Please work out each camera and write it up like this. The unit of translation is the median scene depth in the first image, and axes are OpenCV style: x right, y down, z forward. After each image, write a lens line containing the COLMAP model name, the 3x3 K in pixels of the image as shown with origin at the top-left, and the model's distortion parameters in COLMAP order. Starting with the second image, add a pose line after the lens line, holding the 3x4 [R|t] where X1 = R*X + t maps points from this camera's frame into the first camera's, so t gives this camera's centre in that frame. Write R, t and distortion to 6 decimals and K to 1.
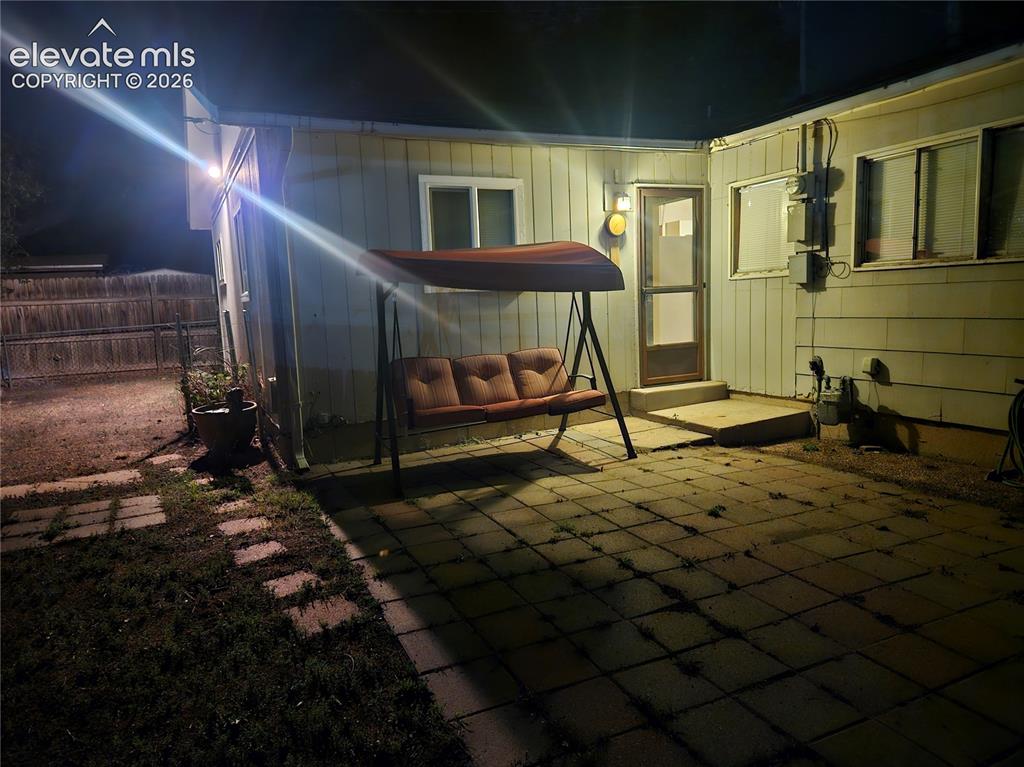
lens RADIAL K [[702.2, 0, 506.0], [0, 702.2, 381.7], [0, 0, 1]] dist [0.051603, -0.047314]
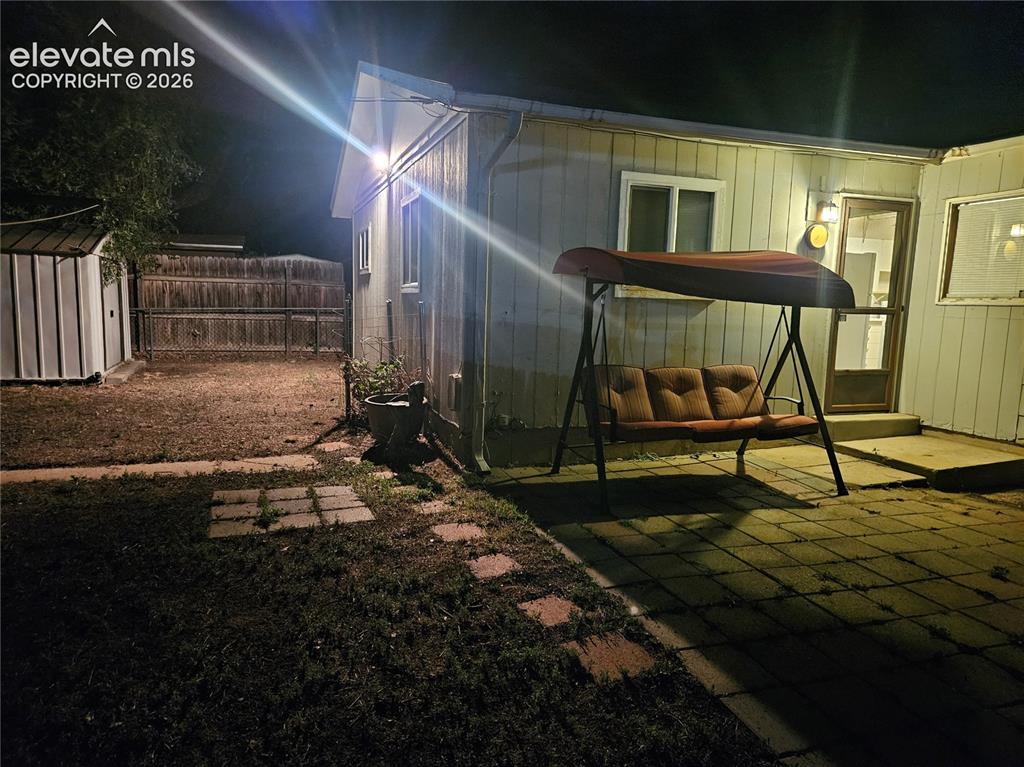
lens RADIAL K [[702.2, 0, 518.8], [0, 702.2, 385.3], [0, 0, 1]] dist [0.051603, -0.047314]
pose [[0.992044, 0.082020, -0.095502, -0.148286], [-0.082122, 0.996618, 0.002868, 0.000272], [0.095414, 0.004998, 0.995425, 0.052374]]
